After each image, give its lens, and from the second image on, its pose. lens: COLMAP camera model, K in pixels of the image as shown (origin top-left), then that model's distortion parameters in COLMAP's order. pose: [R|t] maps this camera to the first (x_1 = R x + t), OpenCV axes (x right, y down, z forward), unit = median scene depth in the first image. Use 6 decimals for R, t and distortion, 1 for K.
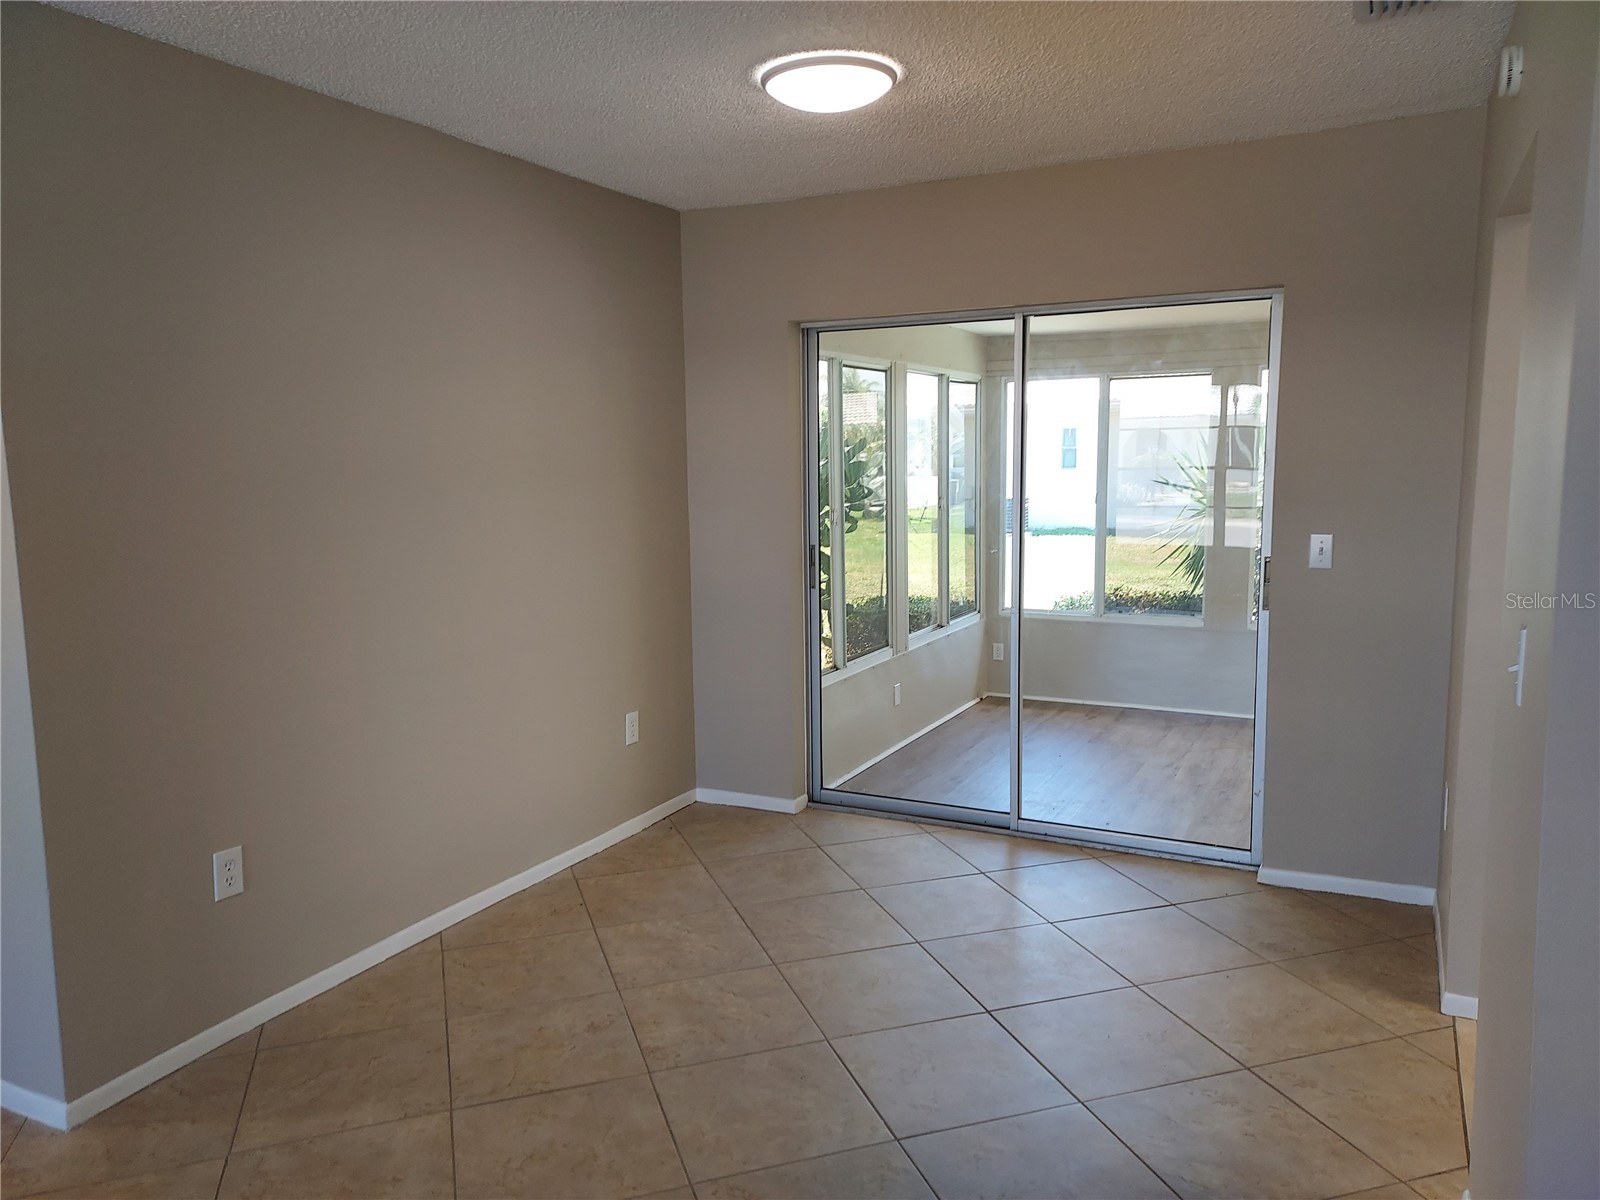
lens RADIAL K [[1154.3, 0, 804.4], [0, 1154.3, 602.1], [0, 0, 1]] dist [0.055361, -0.021561]
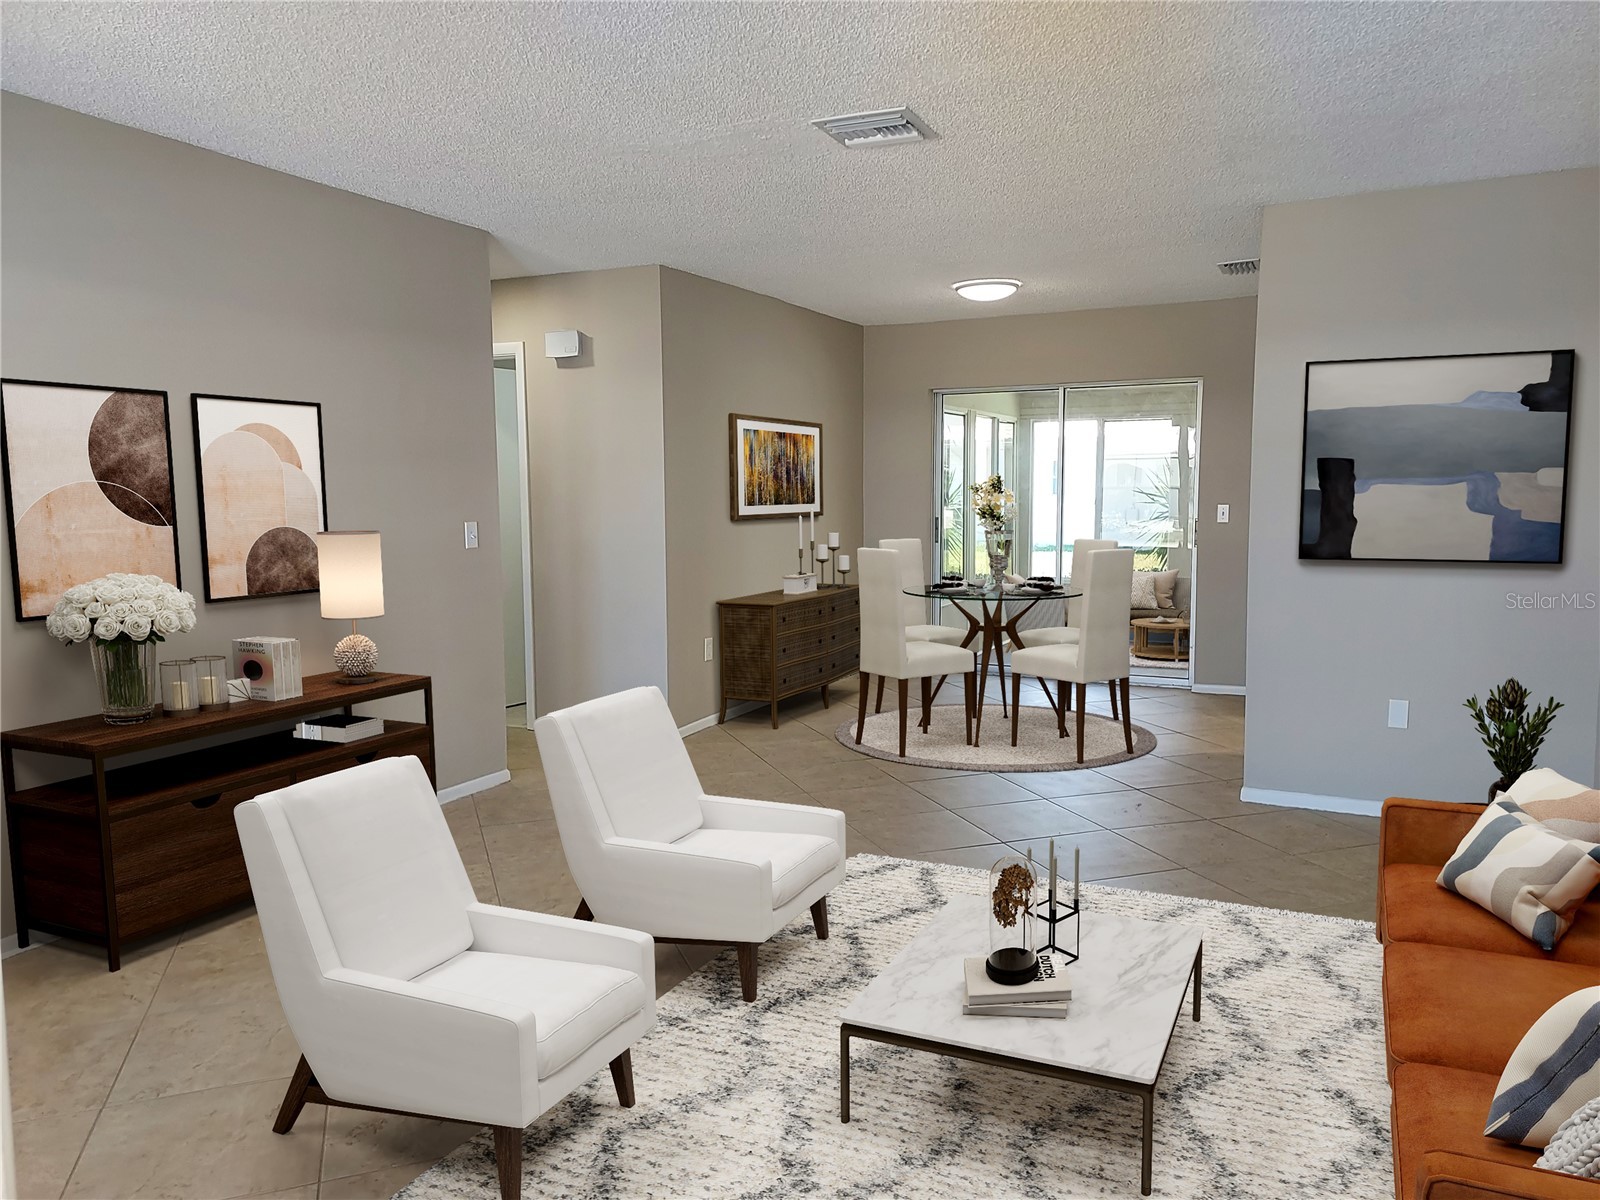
lens RADIAL K [[1154.3, 0, 797.4], [0, 1154.3, 600.9], [0, 0, 1]] dist [0.055361, -0.021561]
pose [[0.999933, 0.002547, 0.011289, -0.200125], [-0.002158, 0.999410, -0.034278, 0.124468], [-0.011369, 0.034251, 0.999349, -0.654652]]
